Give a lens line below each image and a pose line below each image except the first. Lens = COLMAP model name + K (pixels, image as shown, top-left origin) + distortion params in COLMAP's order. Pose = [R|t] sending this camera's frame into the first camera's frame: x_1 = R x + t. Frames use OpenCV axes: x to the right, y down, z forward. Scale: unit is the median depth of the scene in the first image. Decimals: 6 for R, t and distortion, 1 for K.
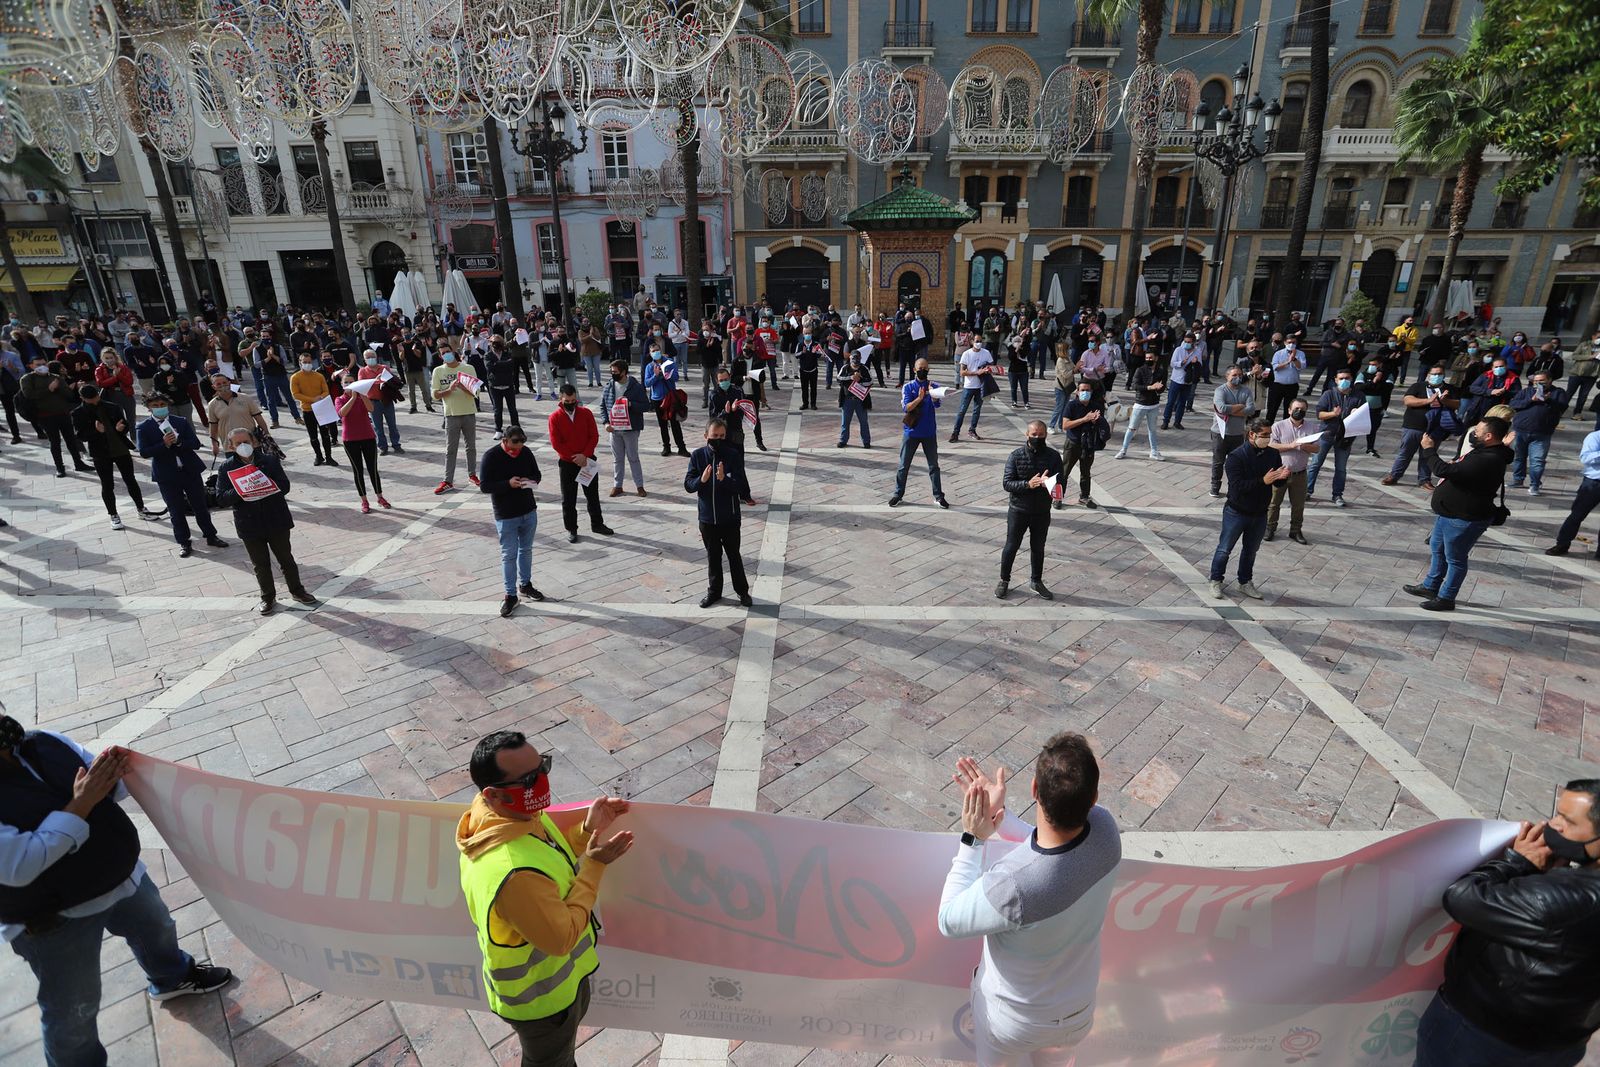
lens RADIAL K [[777.0, 0, 804.2], [0, 777.0, 533.2], [0, 0, 1]] dist [-0.061426, 0.026360]
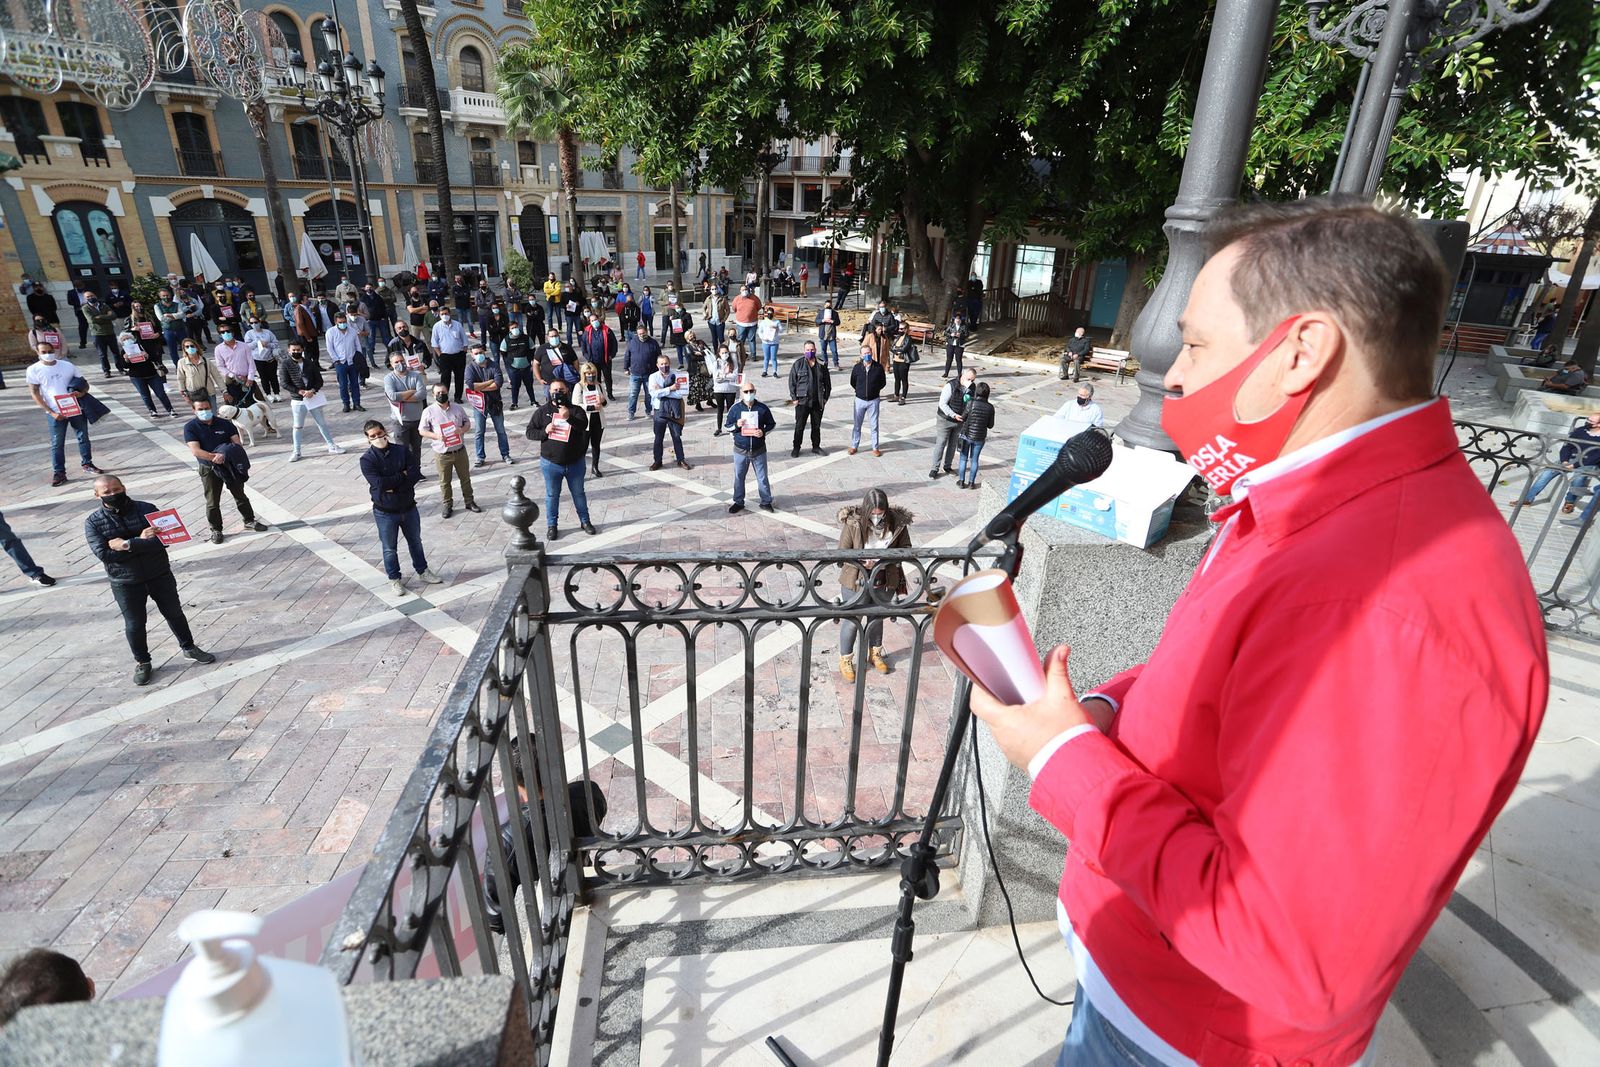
lens RADIAL K [[777.0, 0, 811.2], [0, 777.0, 530.7], [0, 0, 1]] dist [-0.061426, 0.026360]
pose [[0.600043, -0.285304, 0.747362, 0.059811], [0.237790, 0.955624, 0.173890, -0.021645], [-0.763809, 0.073374, 0.641259, -0.042895]]
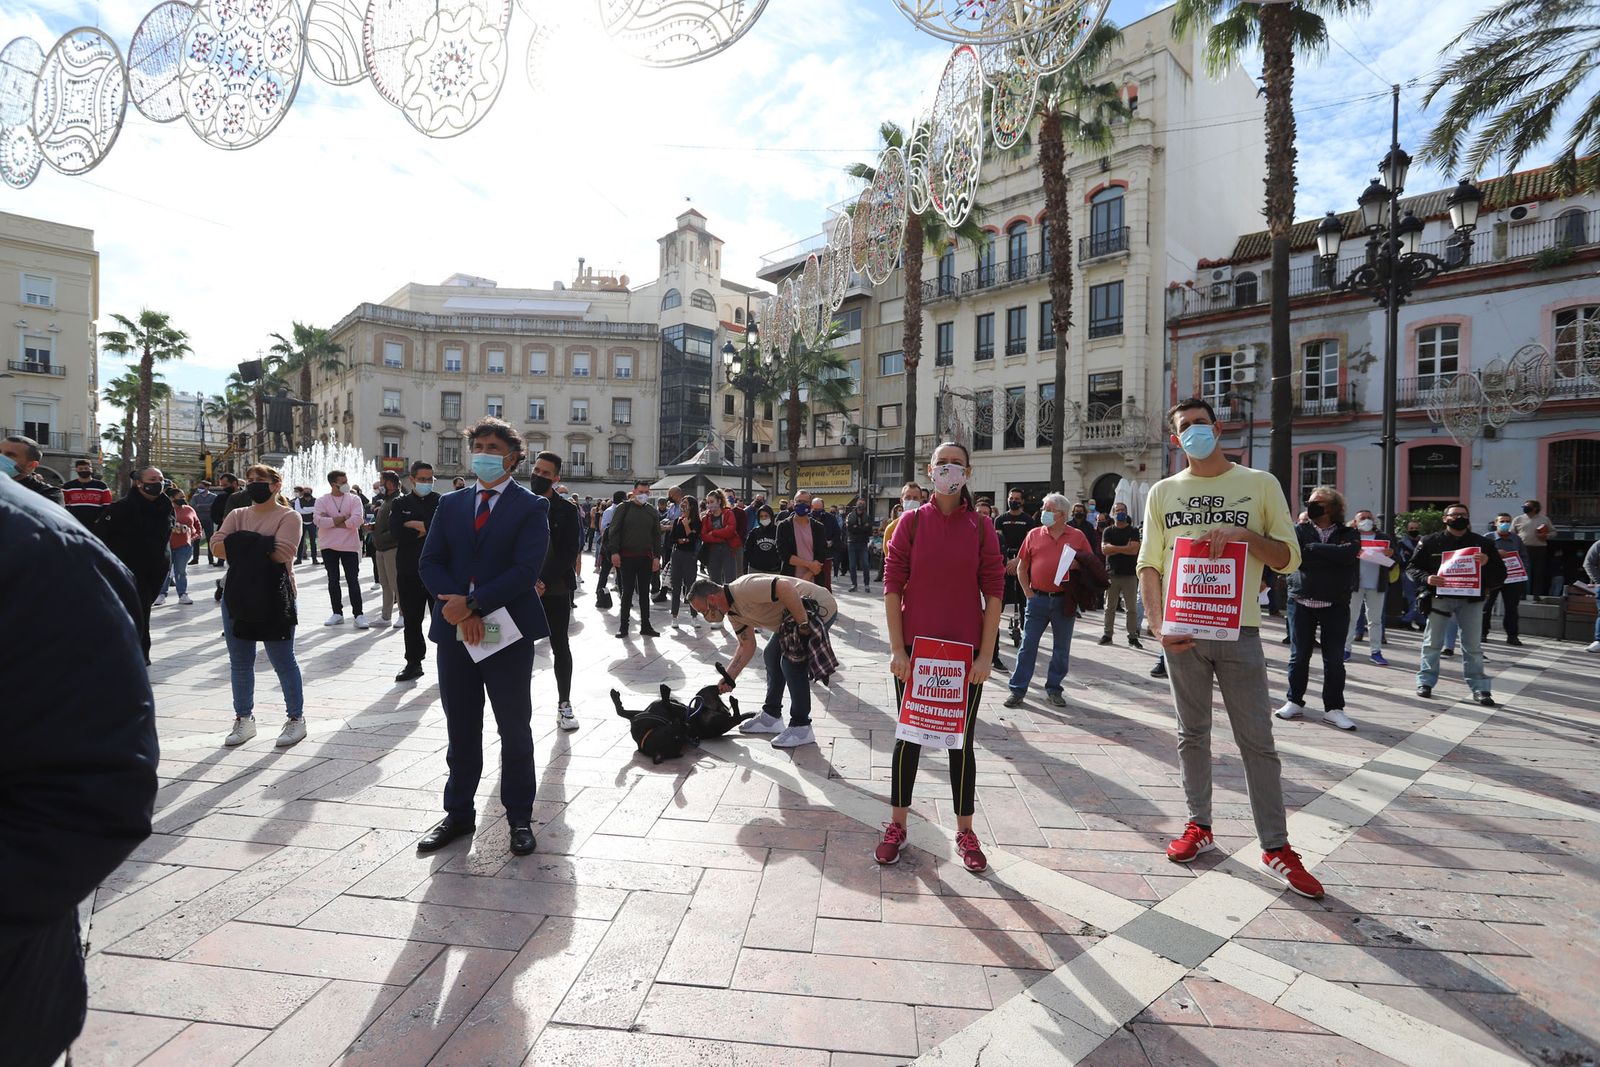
lens RADIAL K [[777.0, 0, 807.5], [0, 777.0, 534.7], [0, 0, 1]] dist [-0.061426, 0.026360]
pose [[0.661917, 0.039135, -0.748555, -0.227232], [-0.289575, 0.934458, -0.207206, -0.048631], [0.691384, 0.353916, 0.629866, 0.447729]]
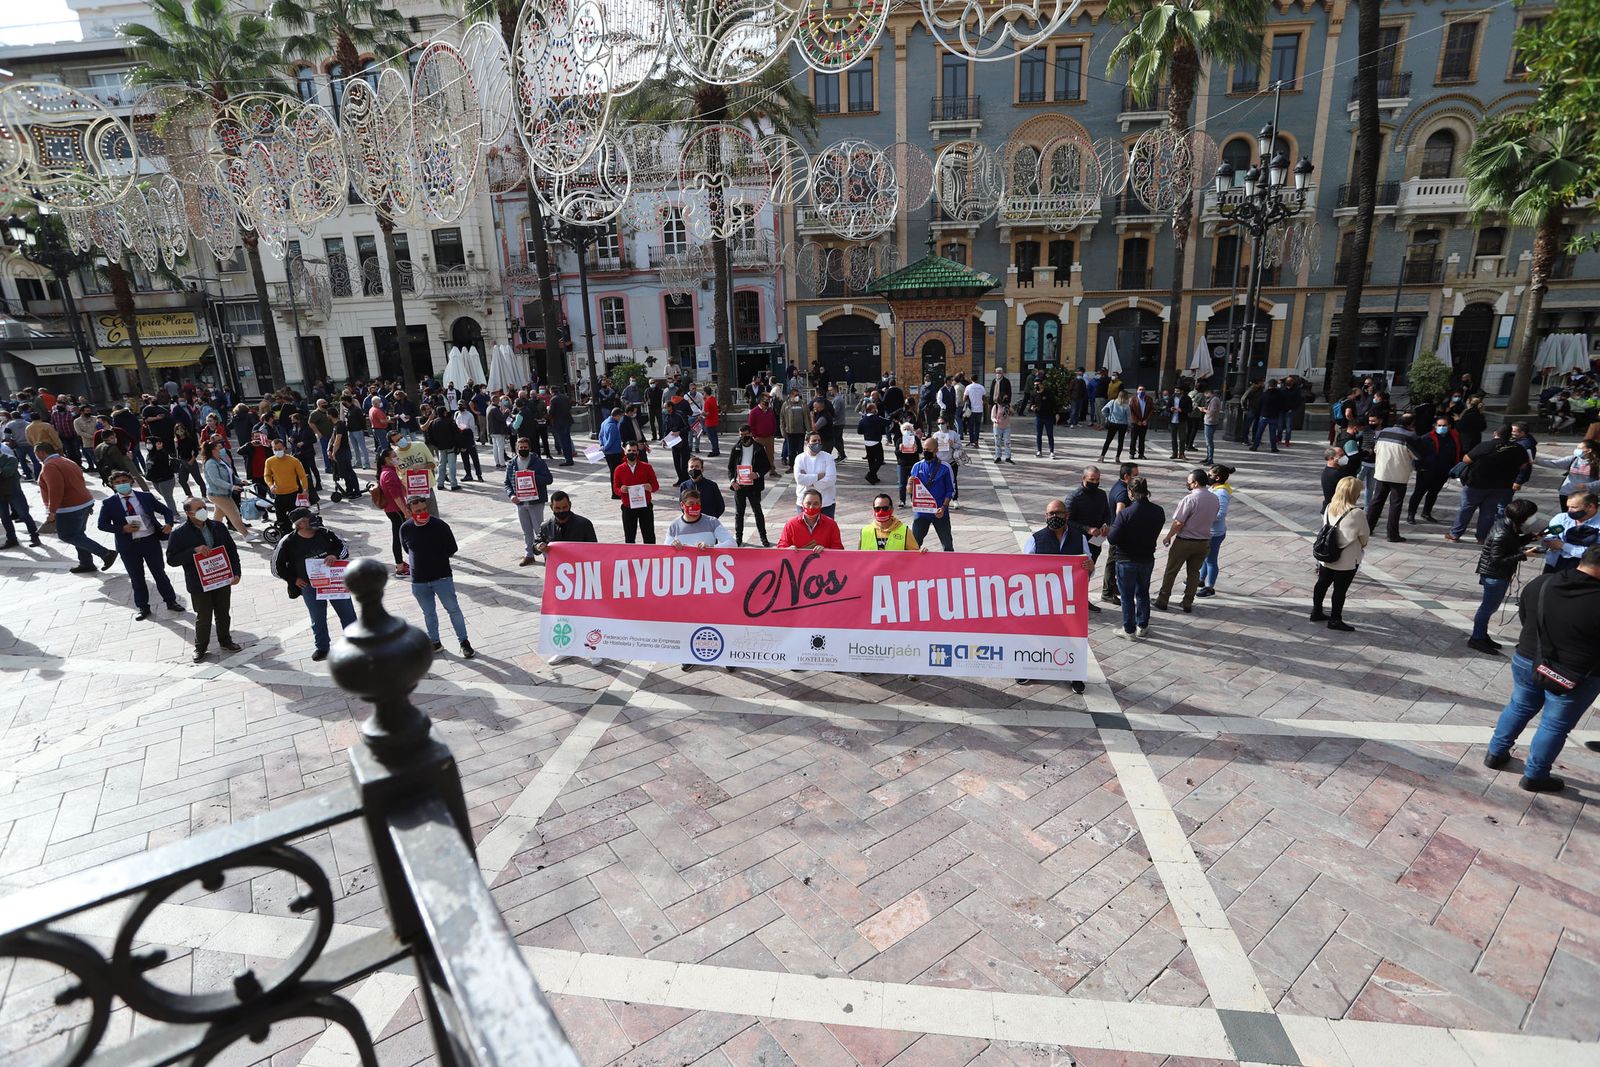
lens RADIAL K [[777.0, 0, 803.7], [0, 777.0, 532.0], [0, 0, 1]] dist [-0.061426, 0.026360]
pose [[0.992463, 0.012210, -0.121931, 0.140082], [-0.021605, 0.996872, -0.076029, -0.018428], [0.120621, 0.078090, 0.989622, 0.017475]]
